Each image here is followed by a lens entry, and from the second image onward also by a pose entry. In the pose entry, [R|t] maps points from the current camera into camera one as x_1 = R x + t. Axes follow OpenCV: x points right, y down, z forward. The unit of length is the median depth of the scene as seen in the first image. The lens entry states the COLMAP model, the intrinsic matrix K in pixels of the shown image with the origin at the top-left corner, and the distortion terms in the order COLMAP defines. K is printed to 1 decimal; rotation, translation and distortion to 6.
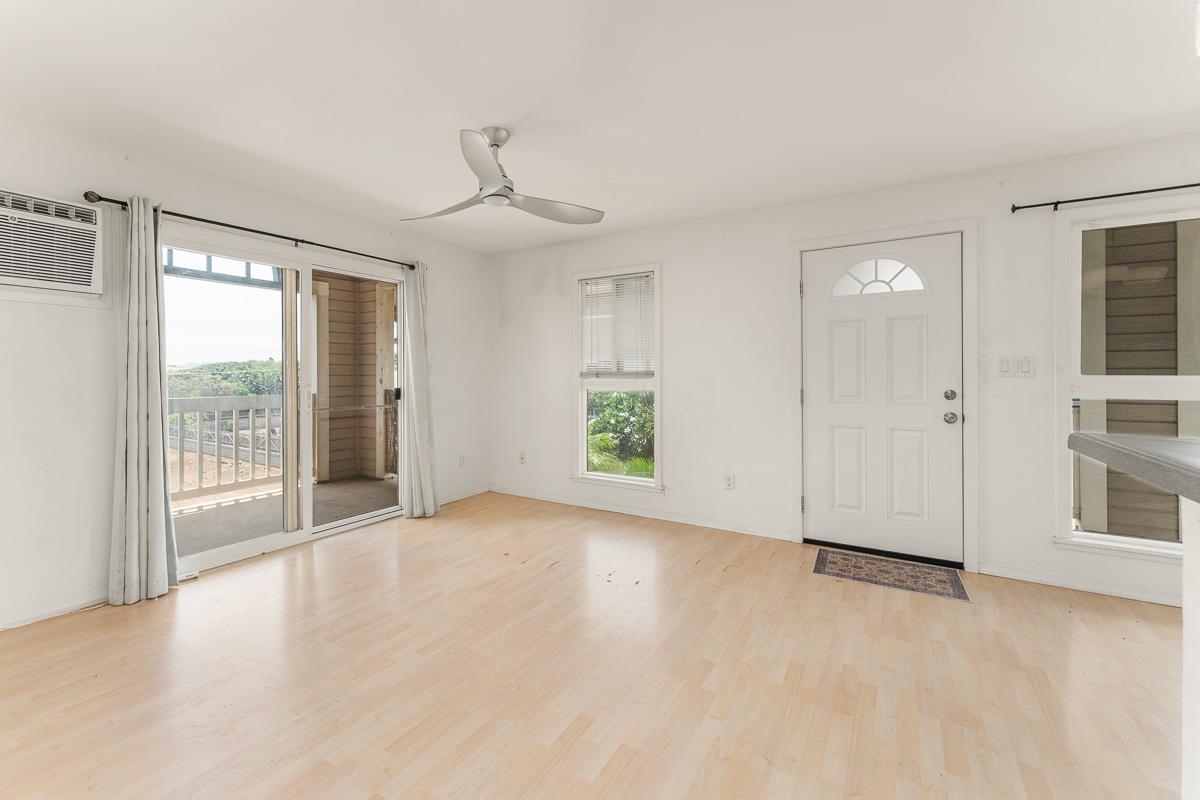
lens RADIAL K [[490.4, 0, 602.8], [0, 490.4, 376.3], [0, 0, 1]] dist [-0.002177, -0.000097]
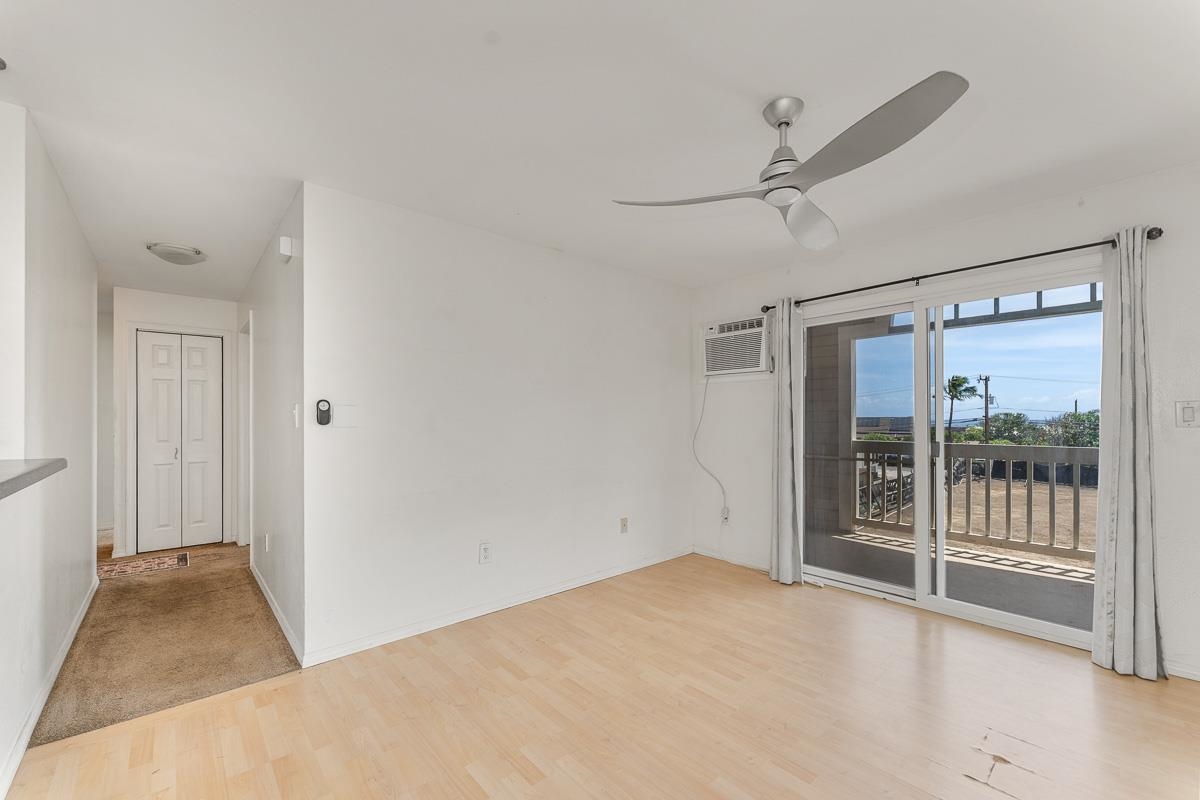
lens RADIAL K [[485.2, 0, 600.5], [0, 485.2, 420.9], [0, 0, 1]] dist [0.001510, 0.000087]
pose [[-0.305788, 0.004865, -0.952087, 0.596358], [0.000437, 0.999988, 0.004969, -0.018774], [0.952099, 0.001103, -0.305786, 0.991735]]
